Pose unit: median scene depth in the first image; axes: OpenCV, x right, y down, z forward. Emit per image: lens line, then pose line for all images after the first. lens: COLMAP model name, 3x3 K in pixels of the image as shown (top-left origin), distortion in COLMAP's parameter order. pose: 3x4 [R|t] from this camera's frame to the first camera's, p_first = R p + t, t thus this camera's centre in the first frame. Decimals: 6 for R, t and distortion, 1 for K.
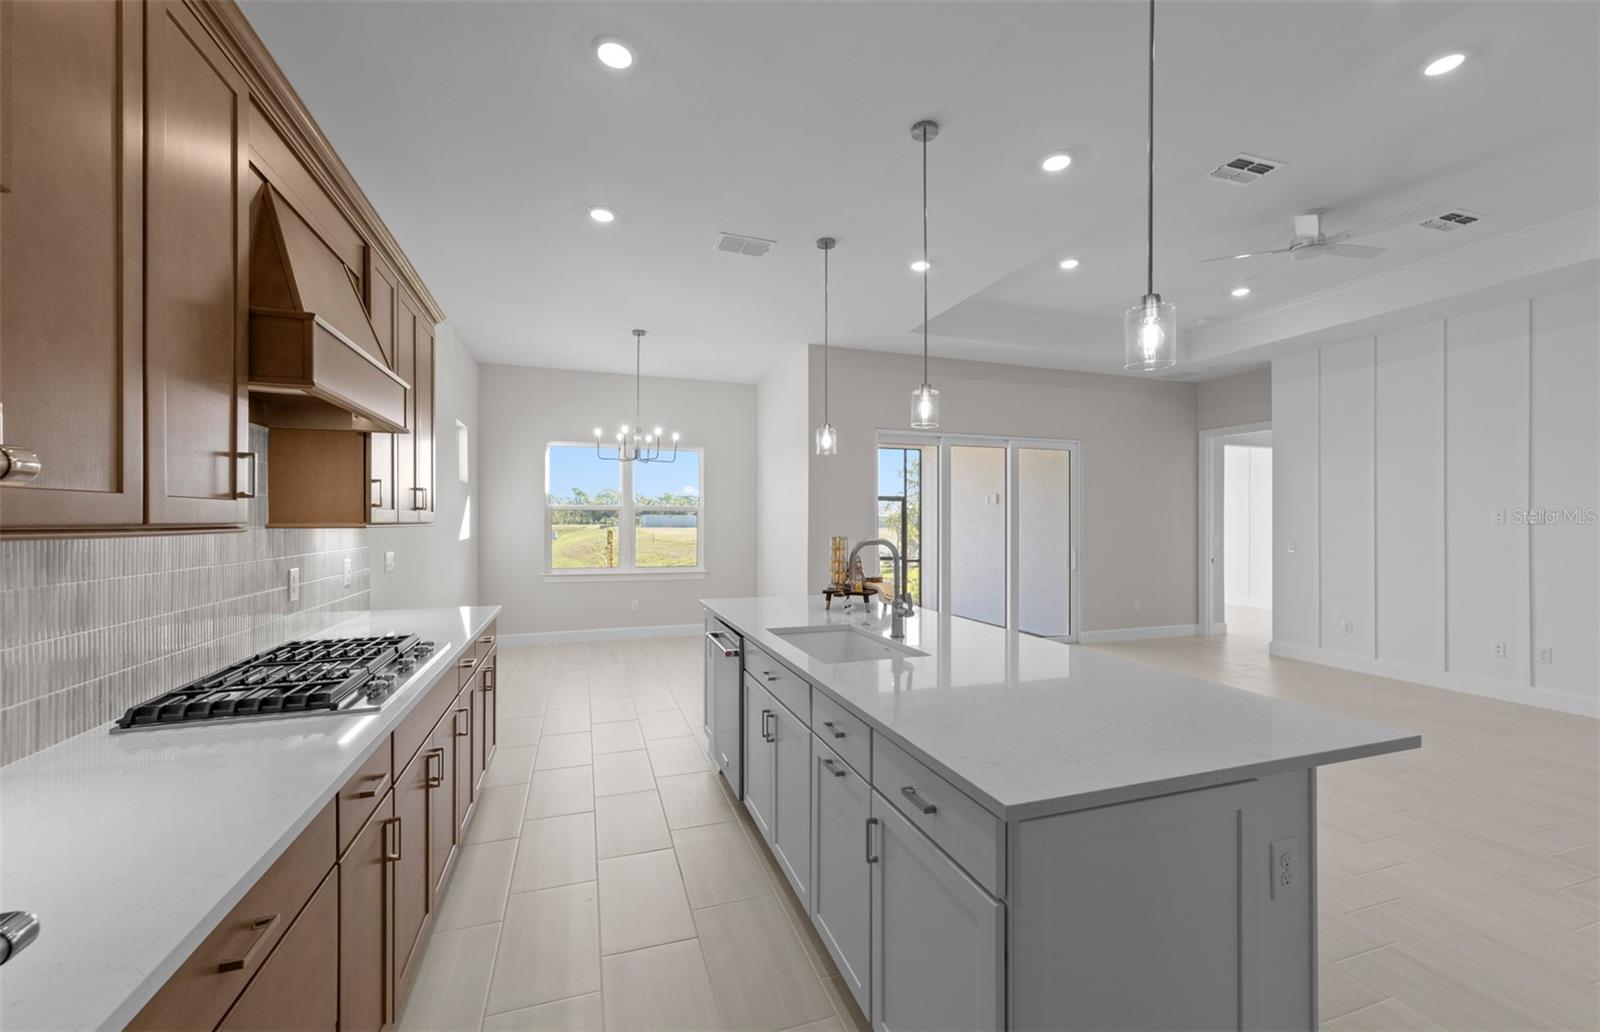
lens RADIAL K [[632.8, 0, 801.1], [0, 632.8, 518.6], [0, 0, 1]] dist [0.005342, -0.001825]
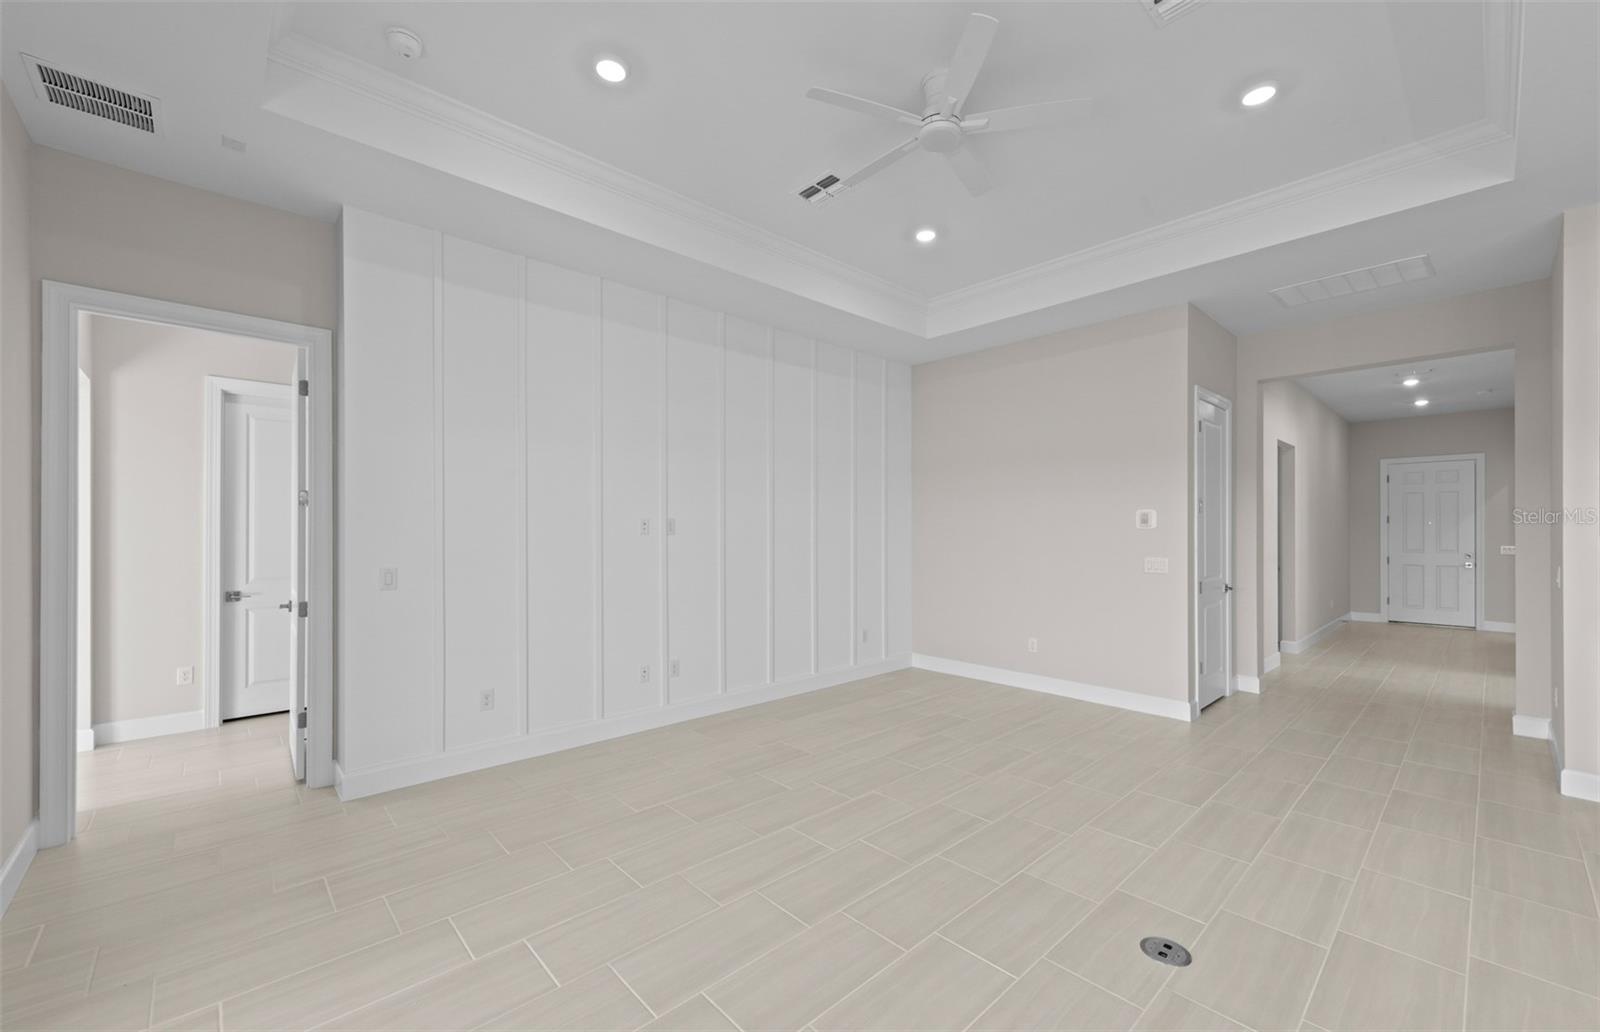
lens RADIAL K [[632.8, 0, 799.5], [0, 632.8, 530.8], [0, 0, 1]] dist [0.005342, -0.001825]
pose [[-0.405443, -0.002055, 0.914118, 0.145908], [-0.004913, 0.999988, 0.000069, 0.003542], [-0.914107, -0.004463, -0.405448, 0.832033]]
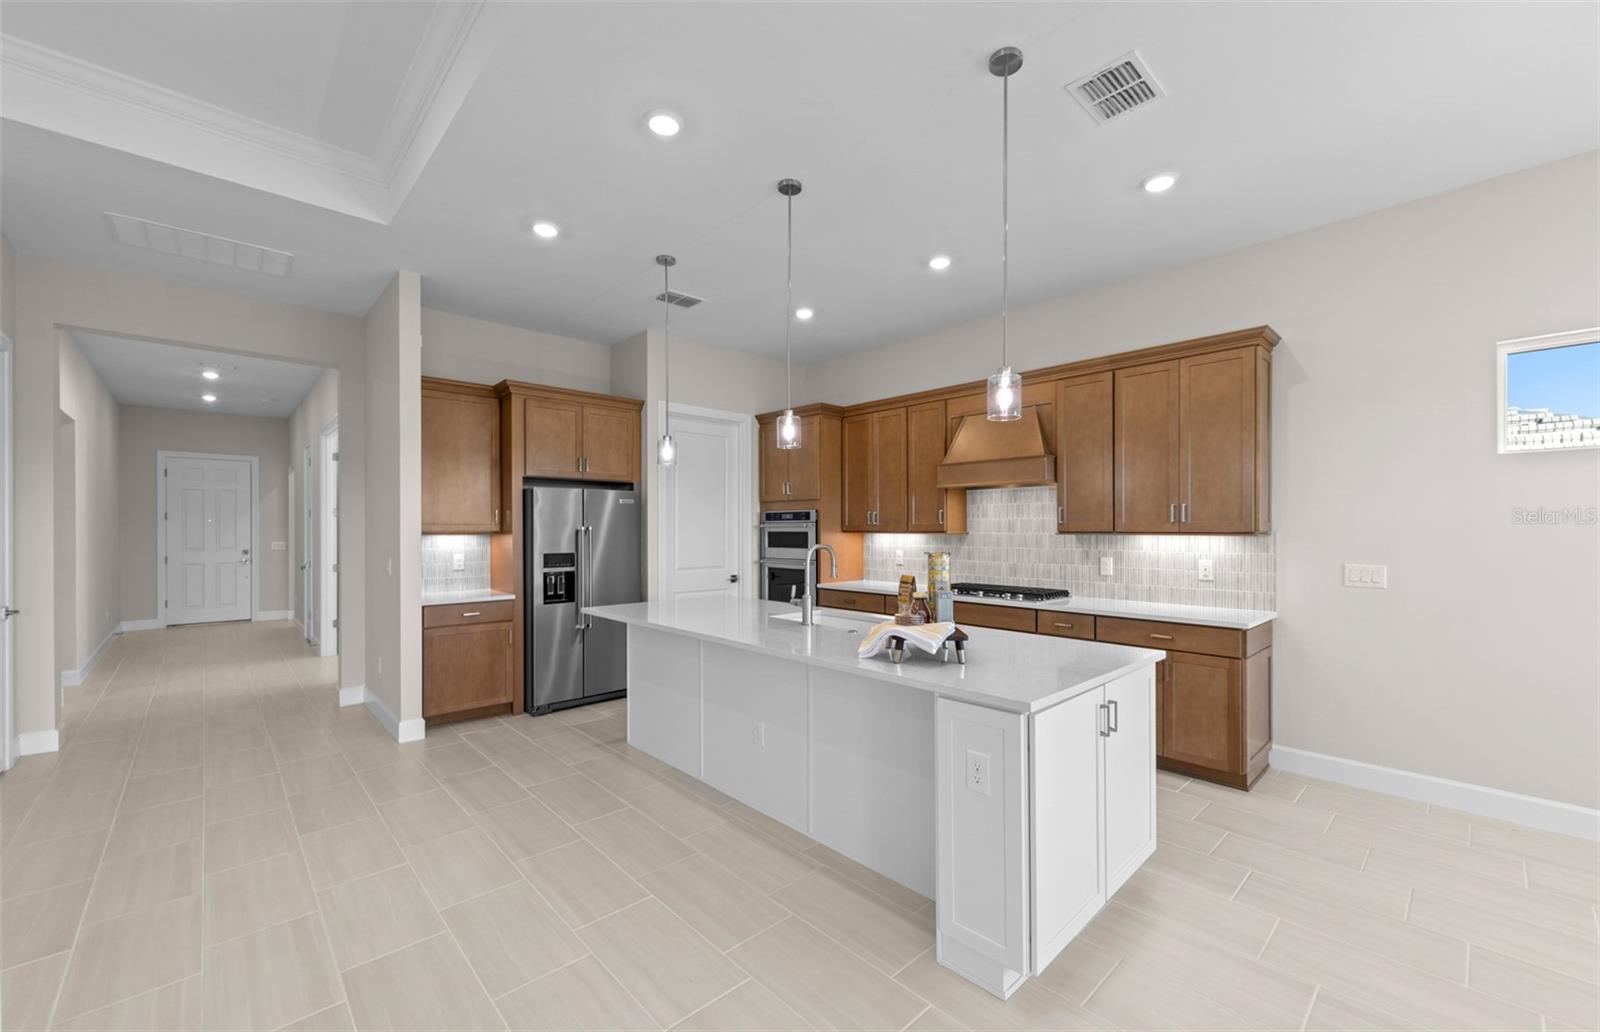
lens RADIAL K [[632.8, 0, 806.4], [0, 632.8, 535.8], [0, 0, 1]] dist [0.005342, -0.001825]
pose [[-0.908042, 0.002551, -0.418870, 0.254005], [-0.000536, 0.999974, 0.007253, 0.002099], [0.418878, 0.006810, -0.908017, 0.804319]]
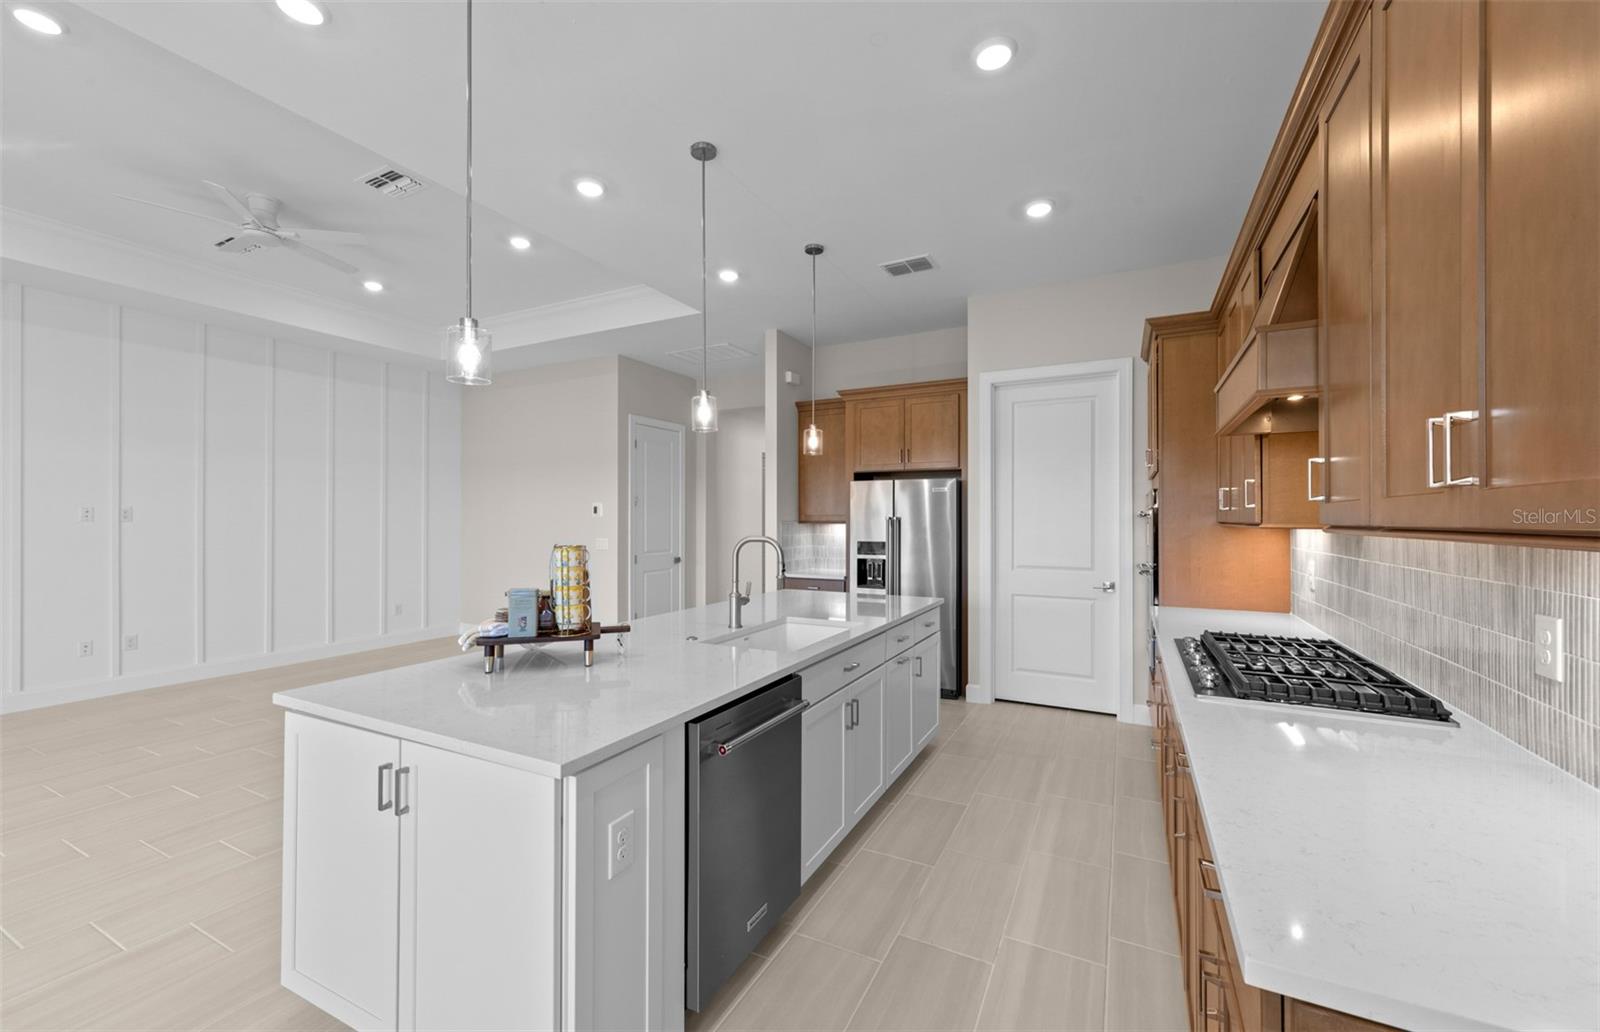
lens RADIAL K [[632.8, 0, 801.8], [0, 632.8, 513.0], [0, 0, 1]] dist [0.005342, -0.001825]
pose [[-0.695598, 0.003227, 0.718424, -0.266072], [-0.005395, 0.999938, -0.009715, 0.000886], [-0.718411, -0.010633, -0.695538, 0.637858]]
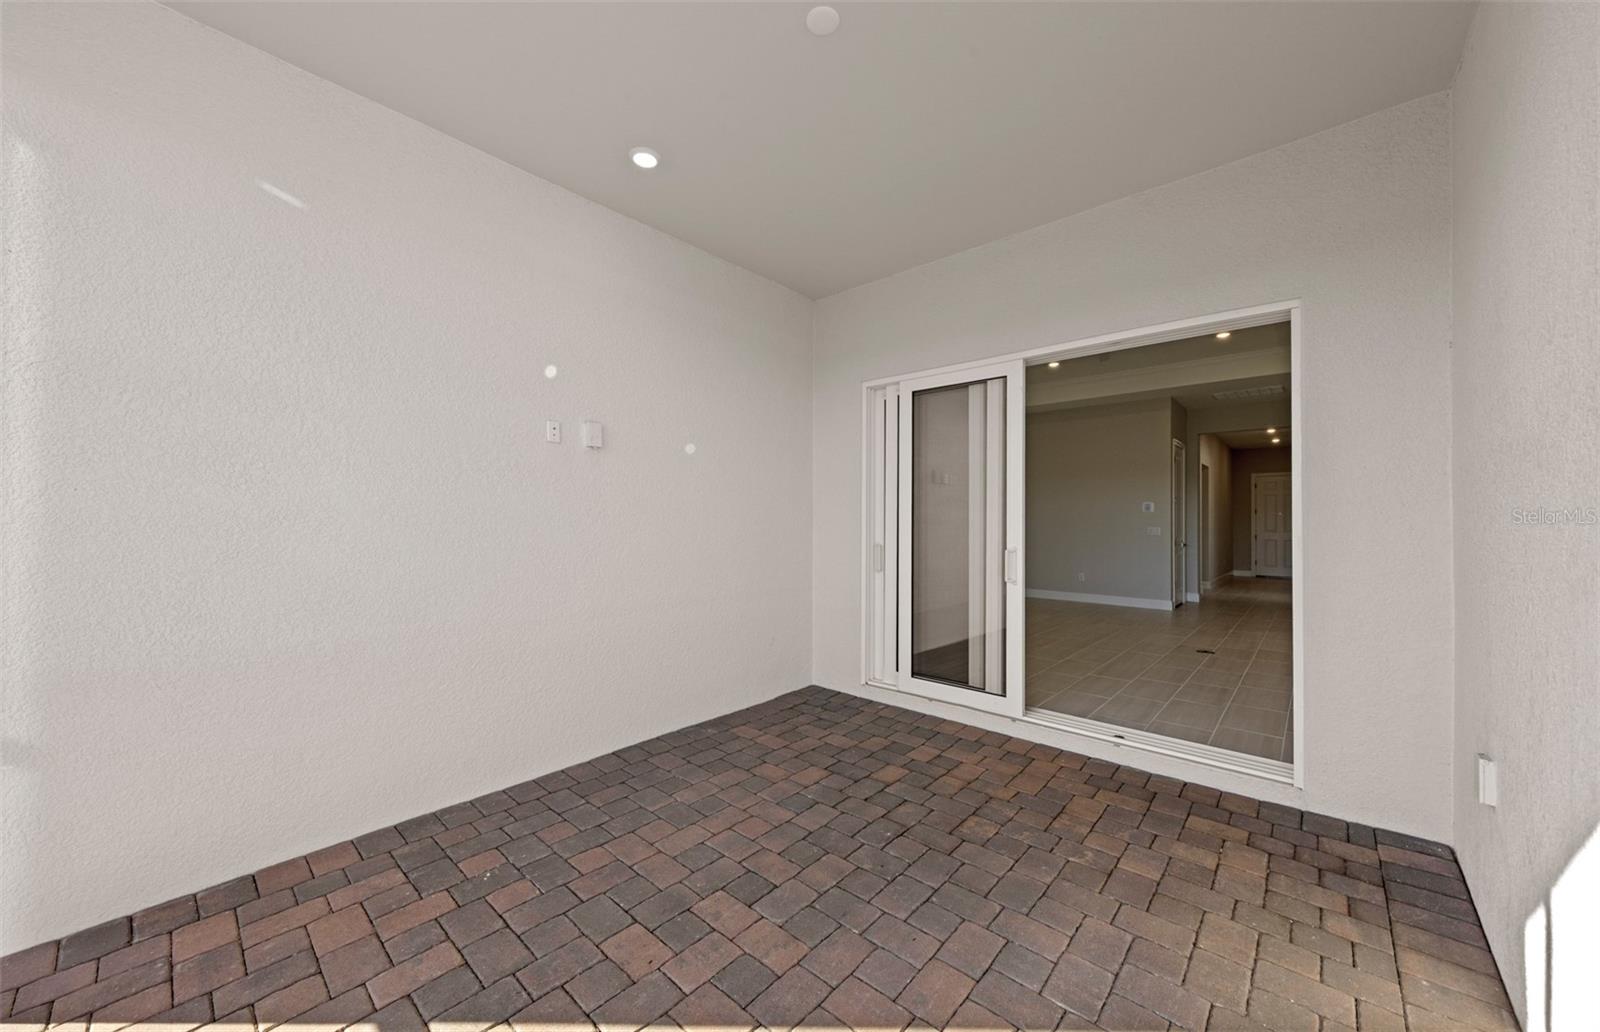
lens RADIAL K [[568.7, 0, 805.4], [0, 568.7, 513.7], [0, 0, 1]] dist [0.000588, 0.000021]
pose [[-0.488159, 0.004540, 0.872743, -0.063941], [-0.012860, 0.999840, -0.012394, 0.025991], [-0.872660, -0.017274, -0.488022, 1.413279]]
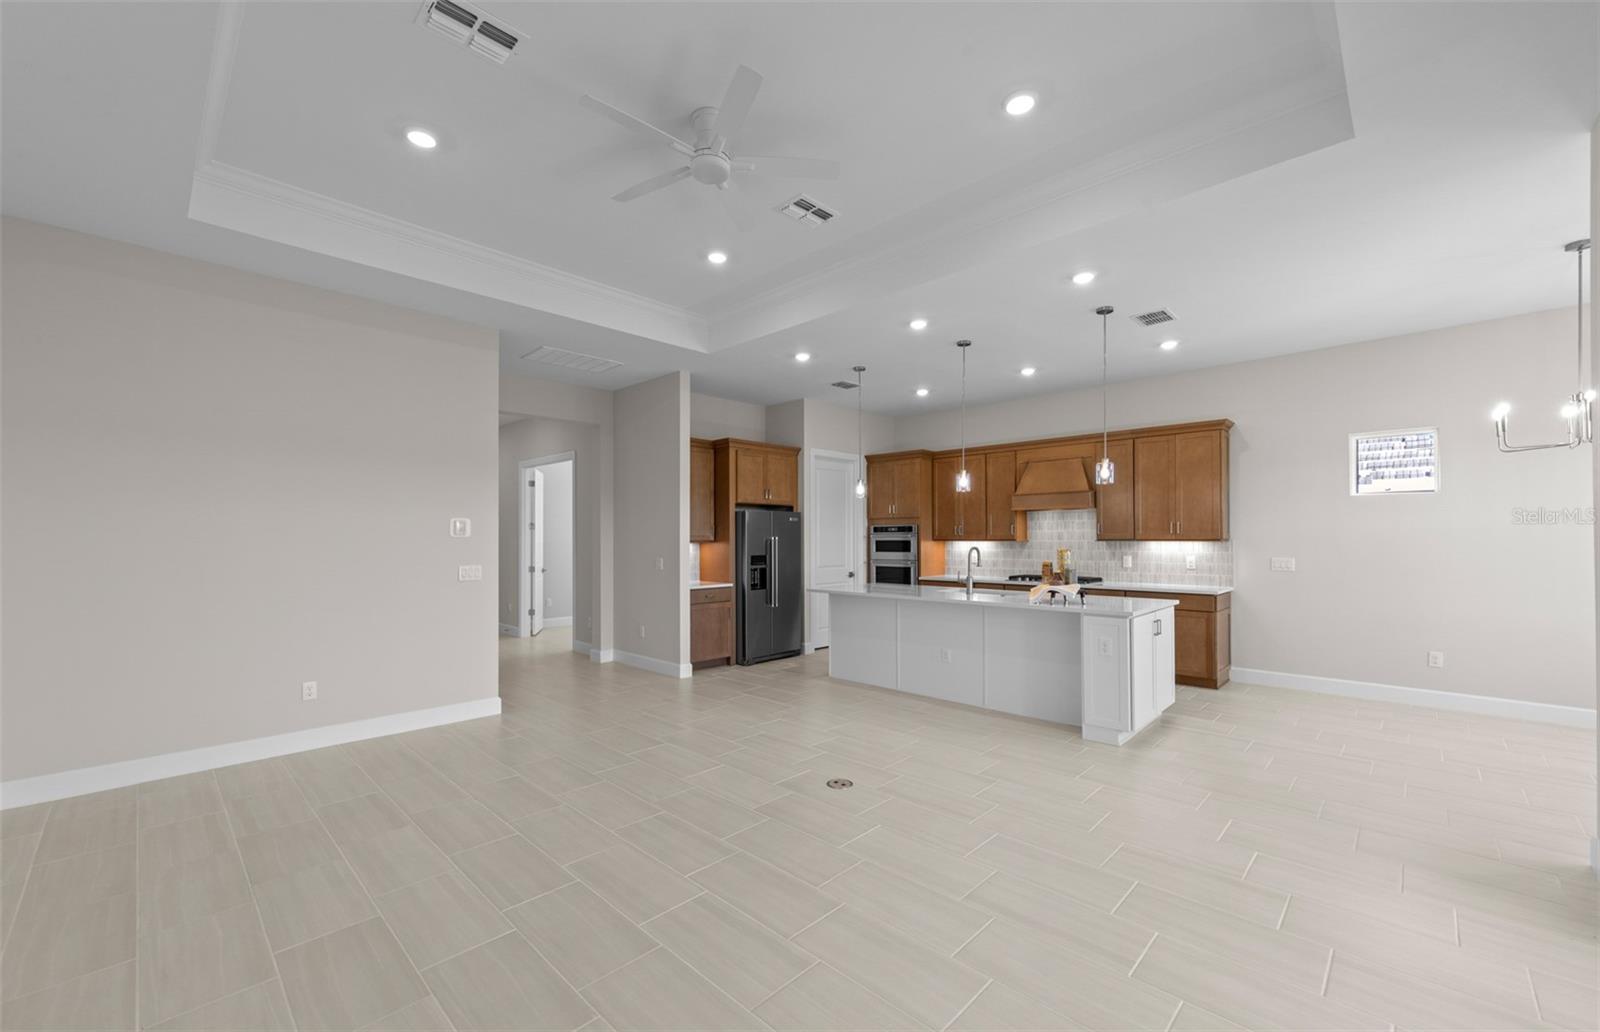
lens RADIAL K [[632.8, 0, 807.9], [0, 632.8, 541.4], [0, 0, 1]] dist [0.005342, -0.001825]
pose [[-0.885098, 0.001425, -0.465403, 0.611733], [0.001865, 0.999998, -0.000484, 0.005076], [0.465401, -0.001296, -0.885099, 0.994709]]
